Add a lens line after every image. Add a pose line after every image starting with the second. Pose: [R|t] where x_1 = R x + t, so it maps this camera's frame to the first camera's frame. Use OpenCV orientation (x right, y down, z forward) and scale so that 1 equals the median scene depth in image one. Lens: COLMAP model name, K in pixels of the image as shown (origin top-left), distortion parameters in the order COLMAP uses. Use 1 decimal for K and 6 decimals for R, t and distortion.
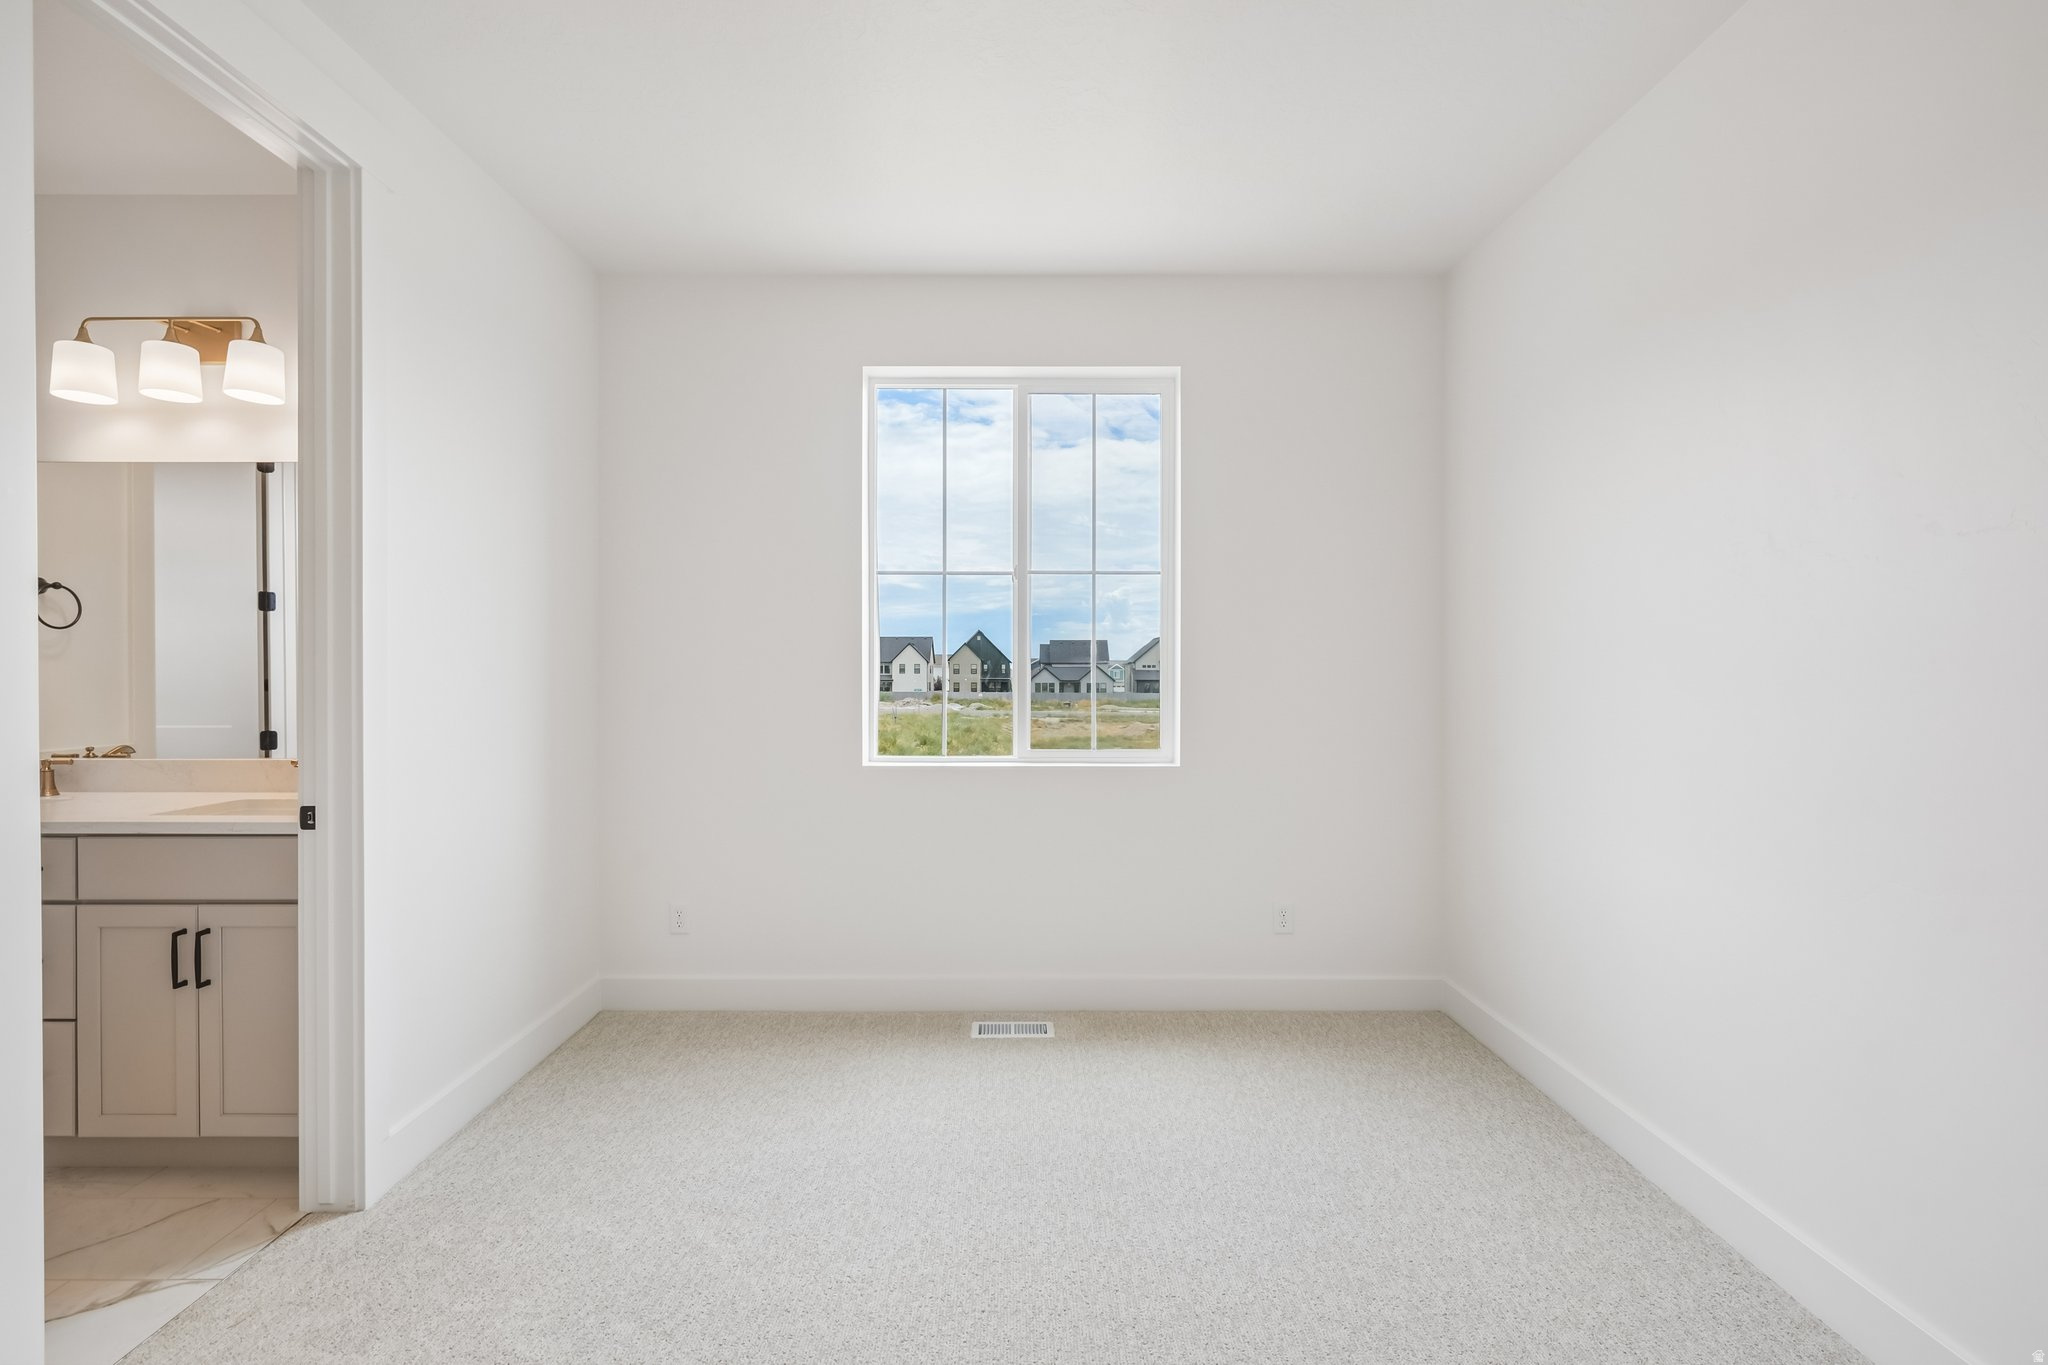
lens RADIAL K [[936.2, 0, 1017.9], [0, 936.2, 667.8], [0, 0, 1]] dist [-0.000704, 0.001672]
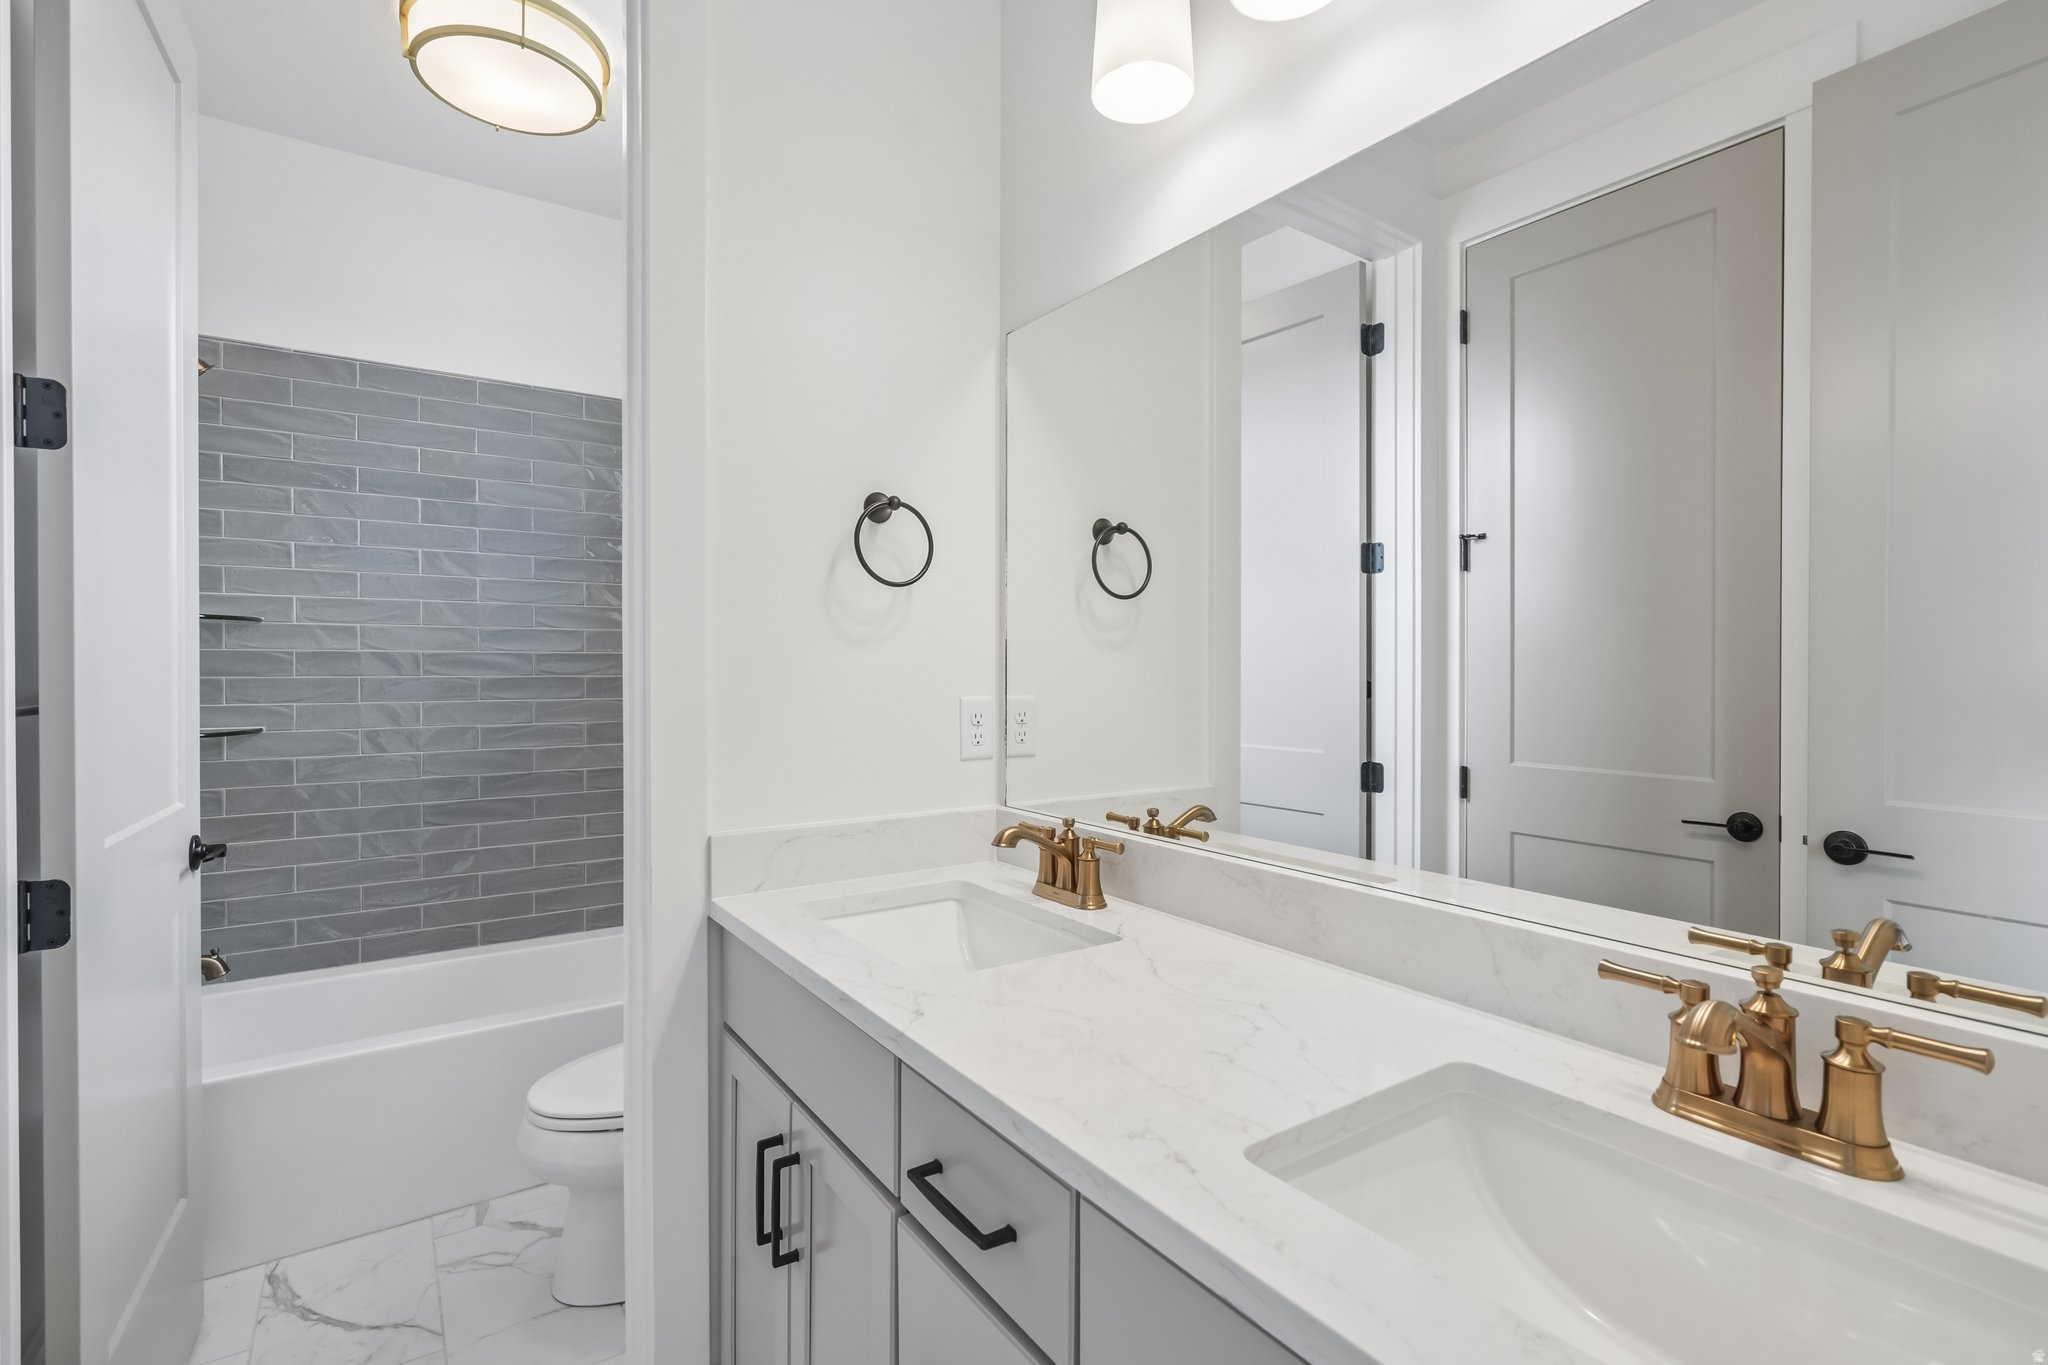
lens RADIAL K [[936.2, 0, 1017.9], [0, 936.2, 667.8], [0, 0, 1]] dist [-0.000704, 0.001672]
pose [[0.565957, 0.008476, -0.824391, -0.568421], [-0.002589, 0.999960, 0.008503, -0.001498], [0.824431, -0.002678, 0.565957, 0.607020]]
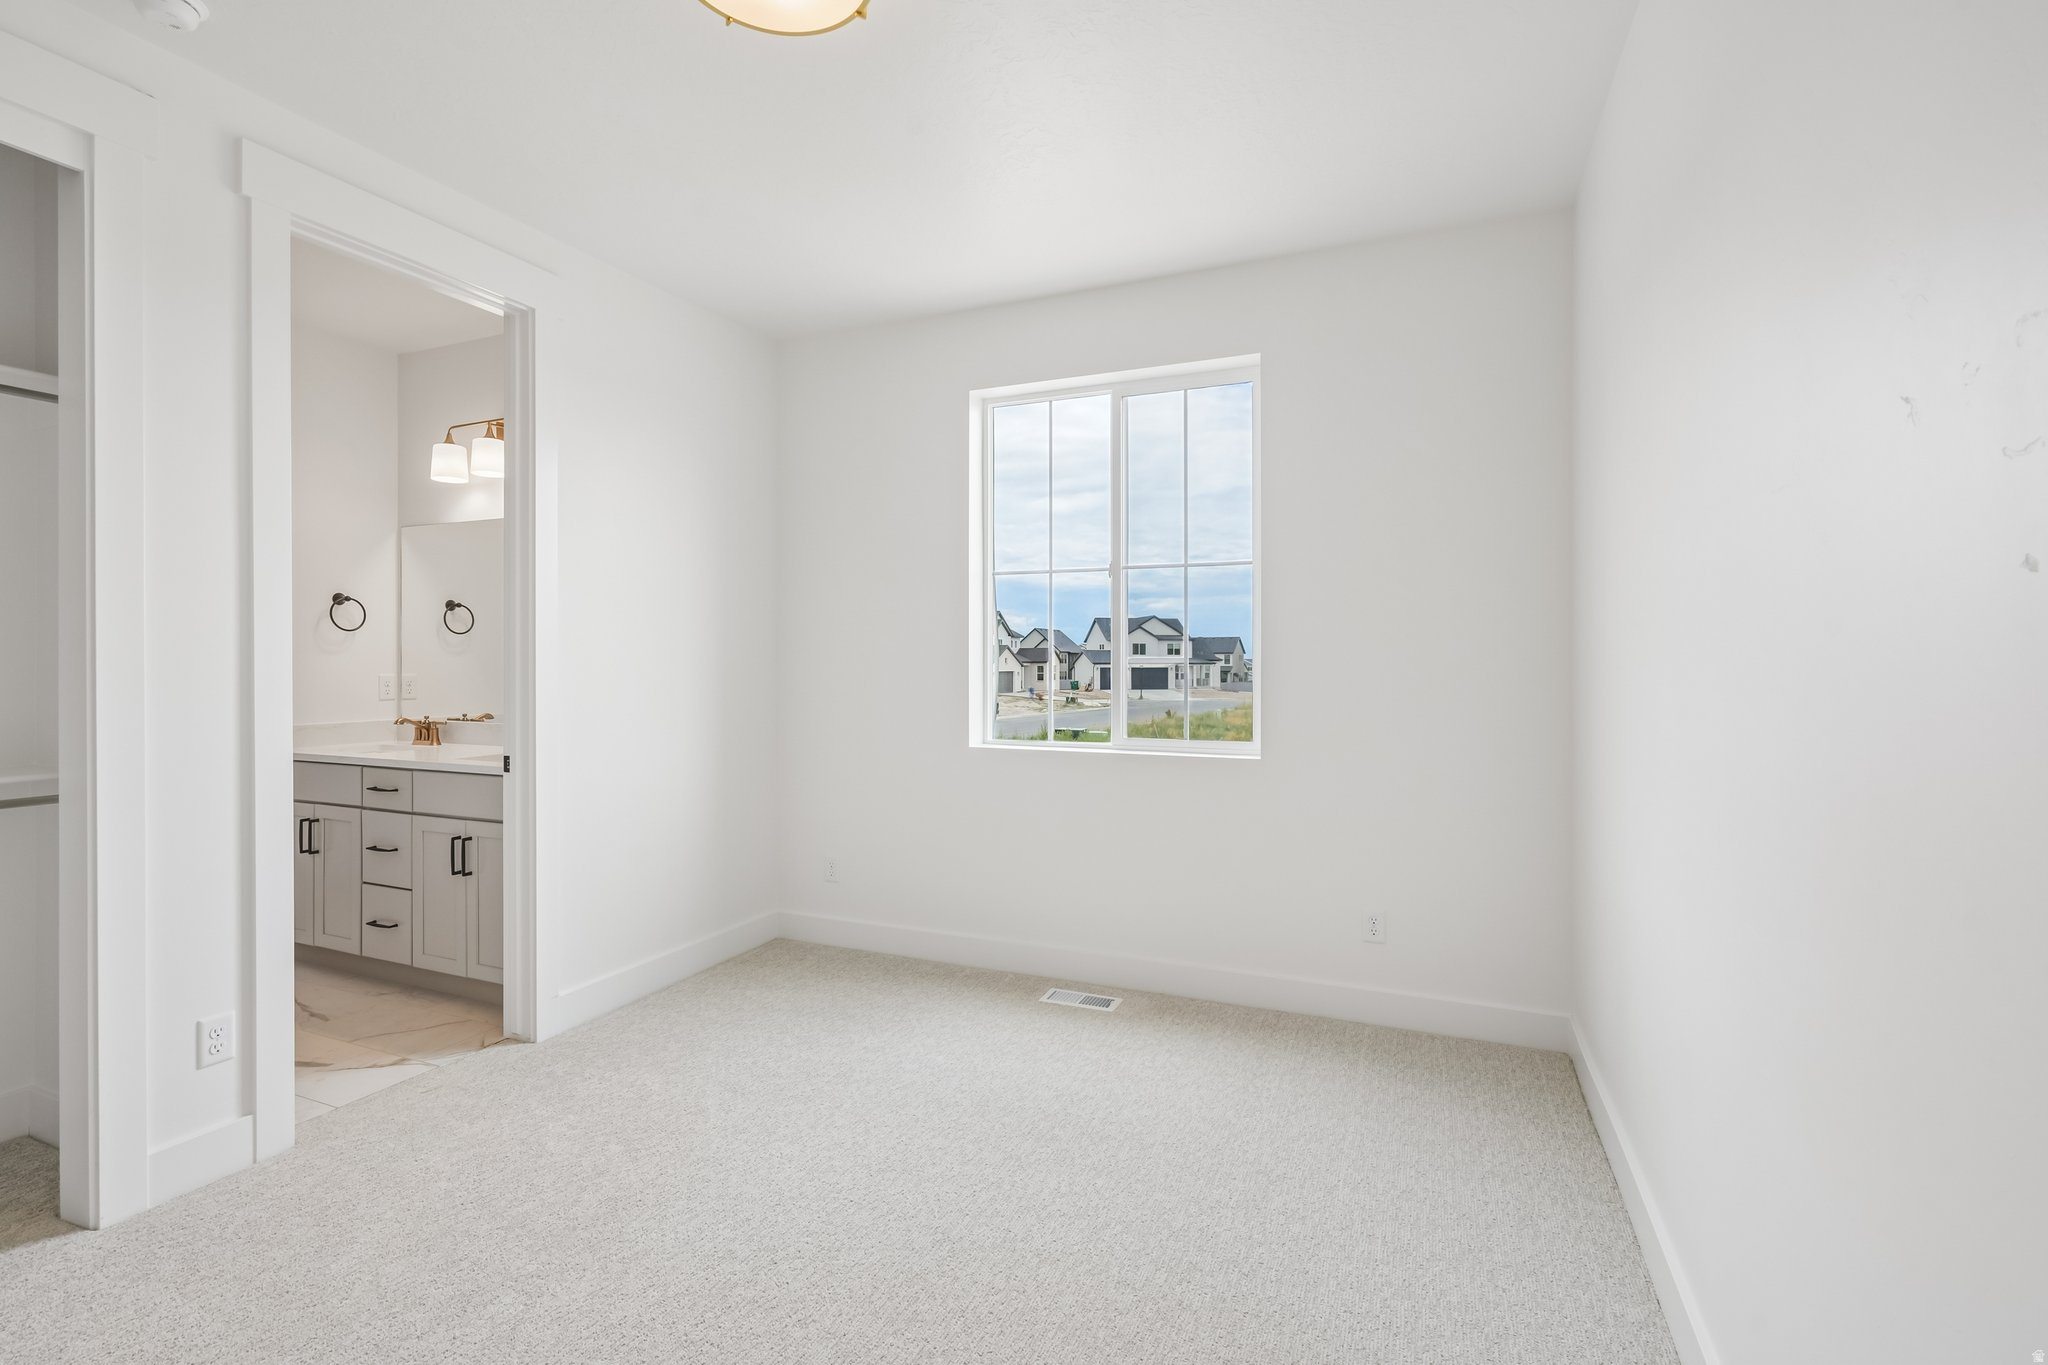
lens RADIAL K [[934.3, 0, 1017.0], [0, 934.3, 656.3], [0, 0, 1]] dist [0.002180, 0.000556]
pose [[0.915036, -0.003154, -0.403359, 0.391517], [0.001543, 0.999989, -0.004319, 0.001180], [0.403368, 0.003329, 0.915032, -0.001803]]
